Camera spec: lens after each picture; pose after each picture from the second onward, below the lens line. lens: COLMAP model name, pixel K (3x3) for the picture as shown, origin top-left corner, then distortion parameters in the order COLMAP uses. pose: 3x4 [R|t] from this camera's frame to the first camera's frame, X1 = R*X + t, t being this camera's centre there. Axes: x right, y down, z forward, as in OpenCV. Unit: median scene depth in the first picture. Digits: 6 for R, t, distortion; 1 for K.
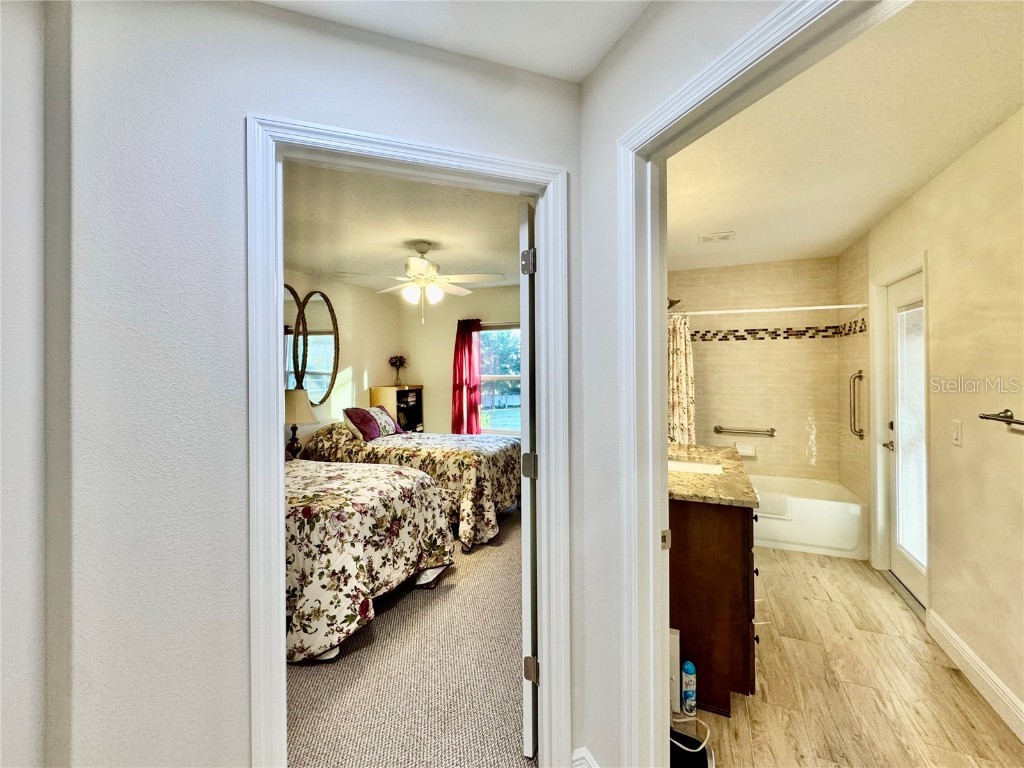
lens RADIAL K [[415.3, 0, 510.6], [0, 415.3, 383.2], [0, 0, 1]] dist [-0.000231, -0.000382]
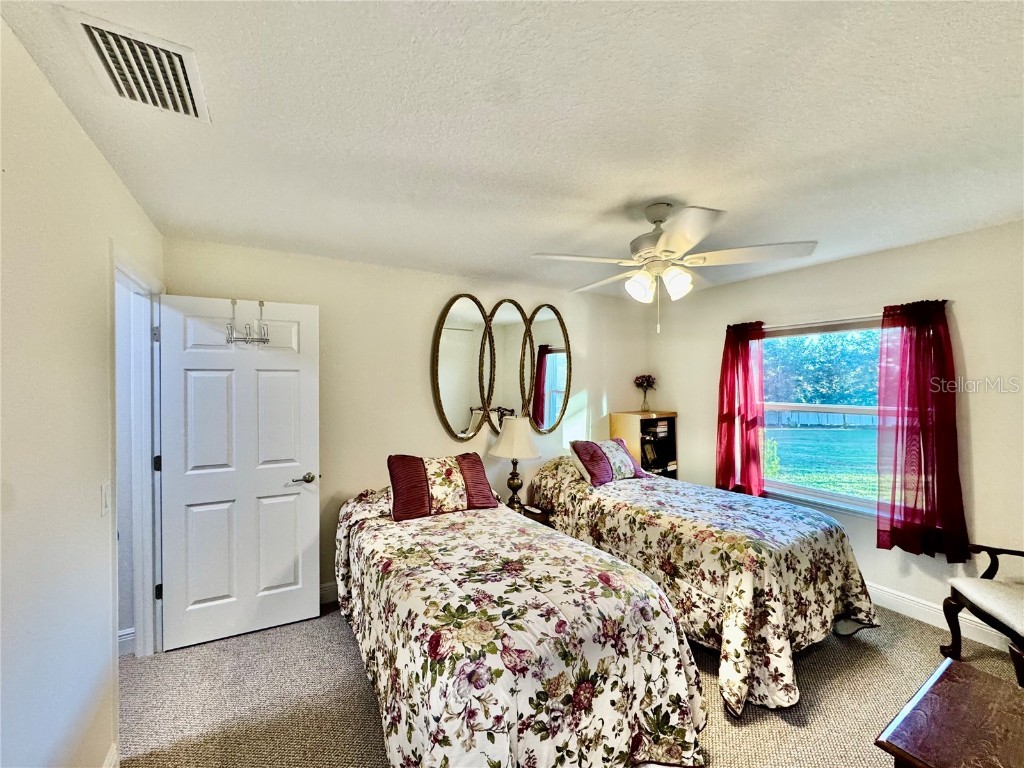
lens RADIAL K [[415.3, 0, 510.6], [0, 415.3, 383.2], [0, 0, 1]] dist [-0.000231, -0.000382]
pose [[0.814421, 0.003843, -0.580262, -0.024050], [-0.023491, 0.999377, -0.026351, -0.039852], [0.579799, 0.035091, 0.814004, 0.328108]]
